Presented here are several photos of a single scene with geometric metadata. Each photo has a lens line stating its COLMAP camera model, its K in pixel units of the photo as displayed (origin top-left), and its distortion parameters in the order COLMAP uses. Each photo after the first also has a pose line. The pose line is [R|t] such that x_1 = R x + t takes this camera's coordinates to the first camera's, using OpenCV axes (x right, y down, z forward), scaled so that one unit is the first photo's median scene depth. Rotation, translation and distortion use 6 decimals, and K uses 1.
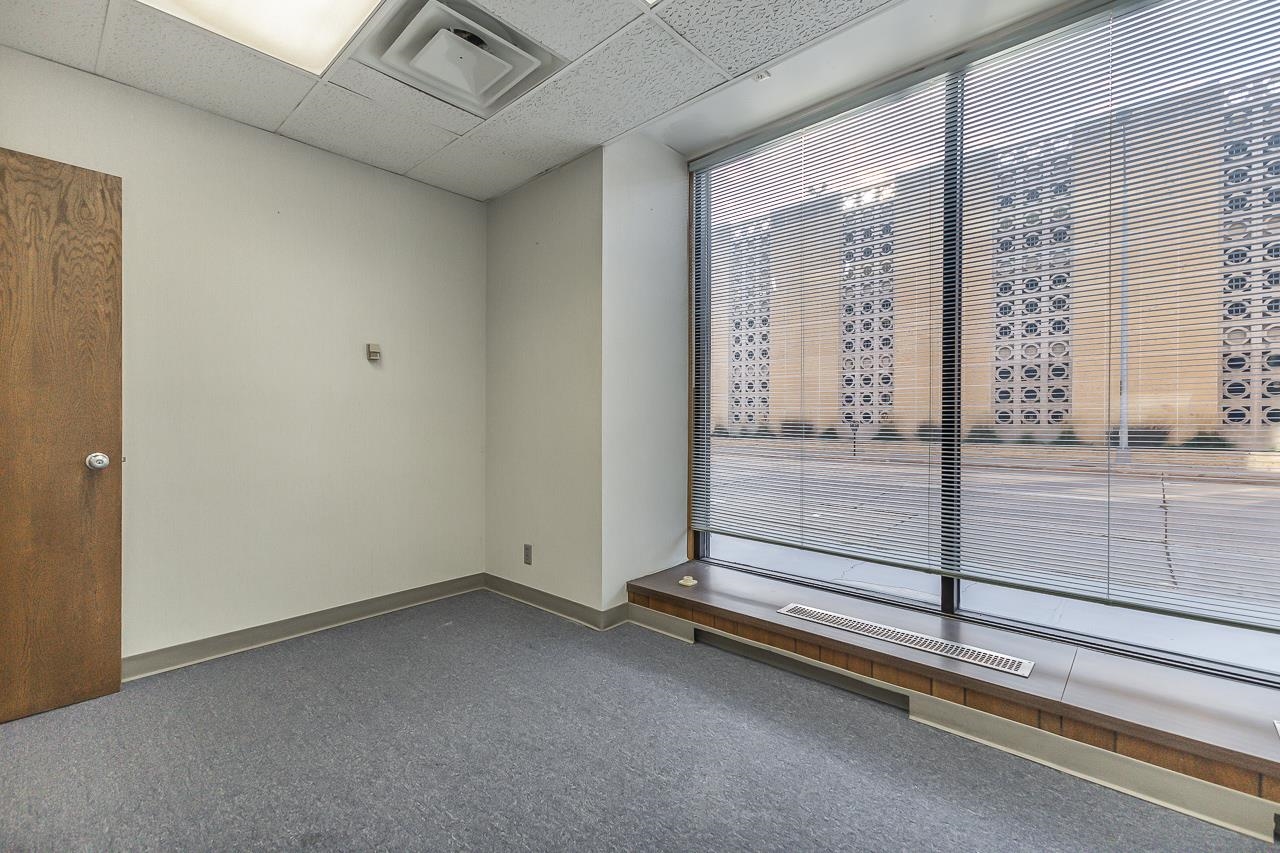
lens RADIAL K [[547.9, 0, 628.0], [0, 547.9, 430.2], [0, 0, 1]] dist [0.011468, -0.000605]
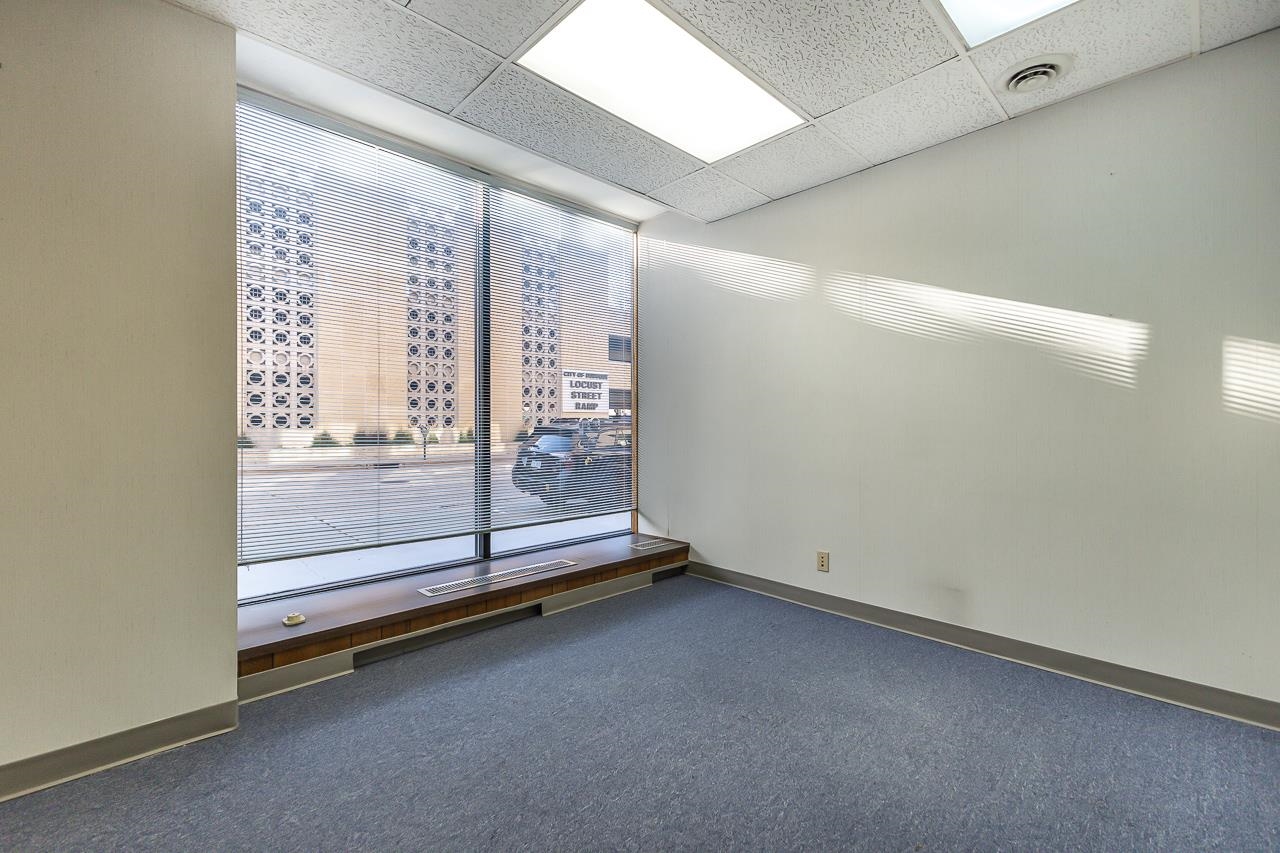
lens RADIAL K [[547.9, 0, 645.2], [0, 547.9, 402.1], [0, 0, 1]] dist [0.011468, -0.000605]
pose [[0.061363, 0.042563, 0.997208, -0.404353], [0.015667, 0.998926, -0.043601, -0.006518], [-0.997993, 0.018299, 0.060630, 0.373827]]
